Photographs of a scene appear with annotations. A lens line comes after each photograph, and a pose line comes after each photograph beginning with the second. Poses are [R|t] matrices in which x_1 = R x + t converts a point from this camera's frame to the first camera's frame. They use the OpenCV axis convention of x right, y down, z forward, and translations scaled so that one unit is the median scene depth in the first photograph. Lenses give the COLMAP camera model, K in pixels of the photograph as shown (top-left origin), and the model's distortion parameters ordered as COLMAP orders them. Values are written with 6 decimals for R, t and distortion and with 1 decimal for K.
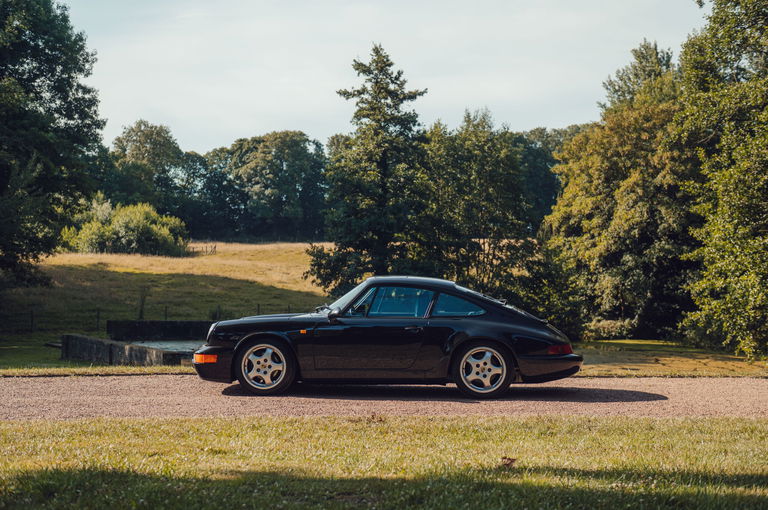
lens RADIAL K [[1109.7, 0, 384.0], [0, 1109.7, 255.0], [0, 0, 1]] dist [0.044497, -0.005759]
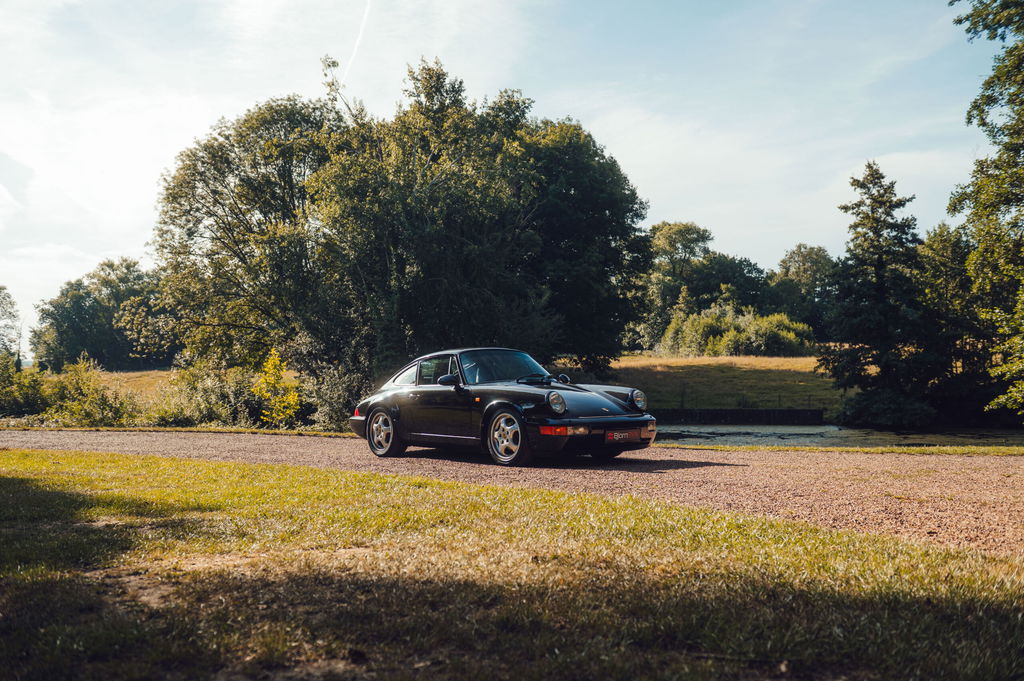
lens RADIAL K [[910.8, 0, 512.0], [0, 910.8, 340.5], [0, 0, 1]] dist [-0.003401, -0.002963]
pose [[0.822265, -0.043509, -0.567439, 0.198419], [0.032308, 0.999034, -0.029784, 0.006096], [0.568187, 0.006158, 0.822876, 0.042220]]
